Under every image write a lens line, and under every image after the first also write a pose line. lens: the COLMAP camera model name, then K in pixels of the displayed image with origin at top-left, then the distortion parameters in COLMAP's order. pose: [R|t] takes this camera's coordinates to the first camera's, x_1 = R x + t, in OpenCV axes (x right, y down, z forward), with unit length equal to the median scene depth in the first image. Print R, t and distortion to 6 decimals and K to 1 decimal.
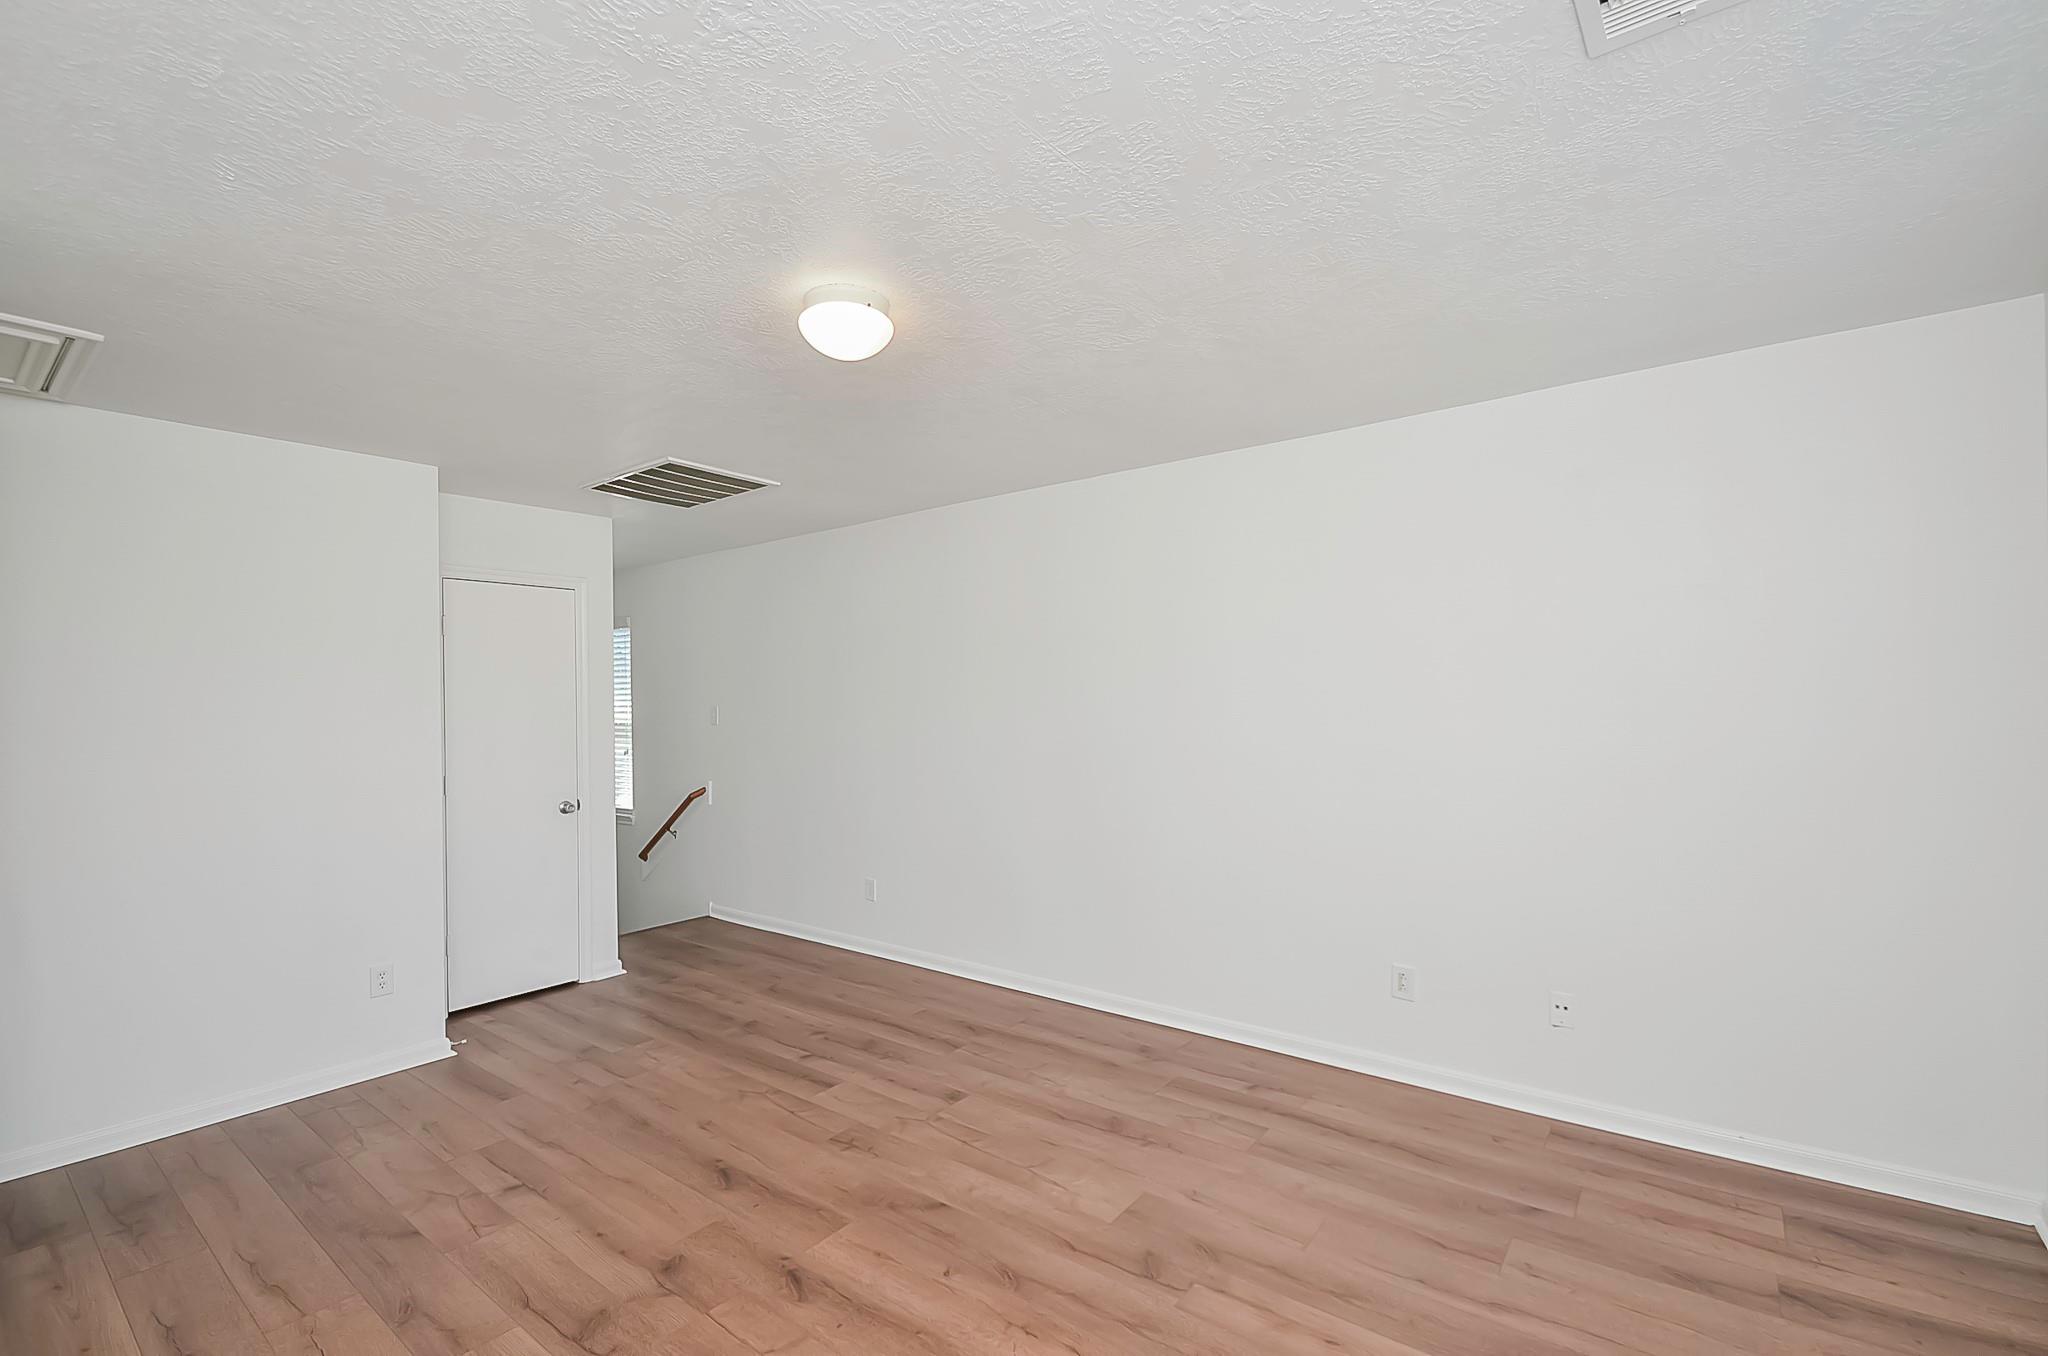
lens RADIAL K [[885.2, 0, 1012.0], [0, 885.2, 703.3], [0, 0, 1]] dist [0.009836, -0.013827]
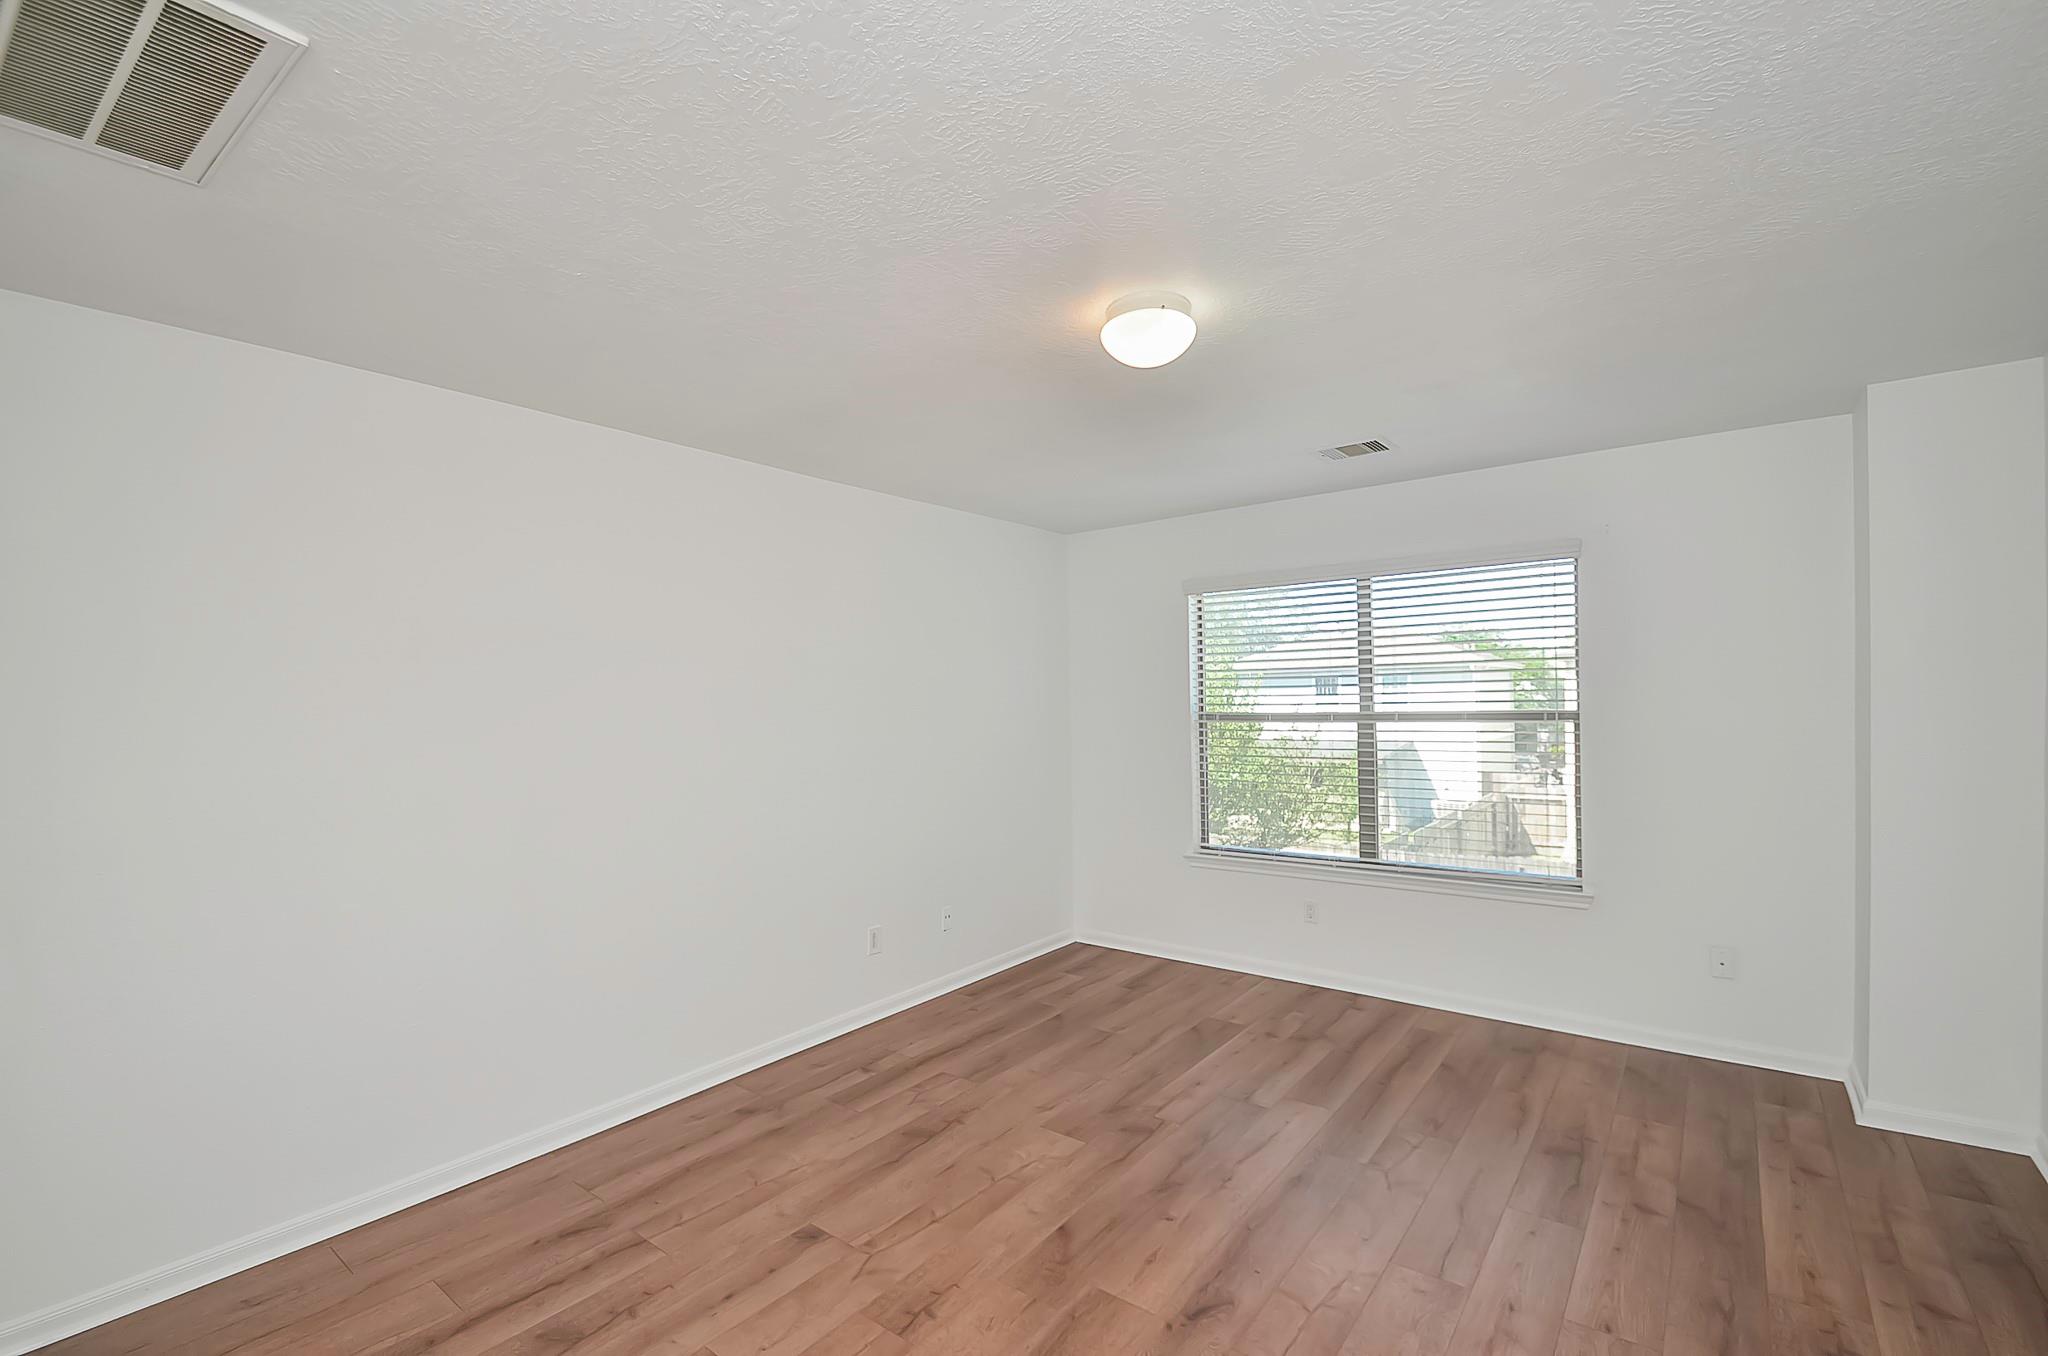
lens RADIAL K [[885.2, 0, 1012.0], [0, 885.2, 703.3], [0, 0, 1]] dist [0.009836, -0.013827]
pose [[0.002667, 0.012220, 0.999922, -1.007593], [0.018979, 0.999745, -0.012268, -0.000537], [-0.999816, 0.019011, 0.002434, 0.989451]]
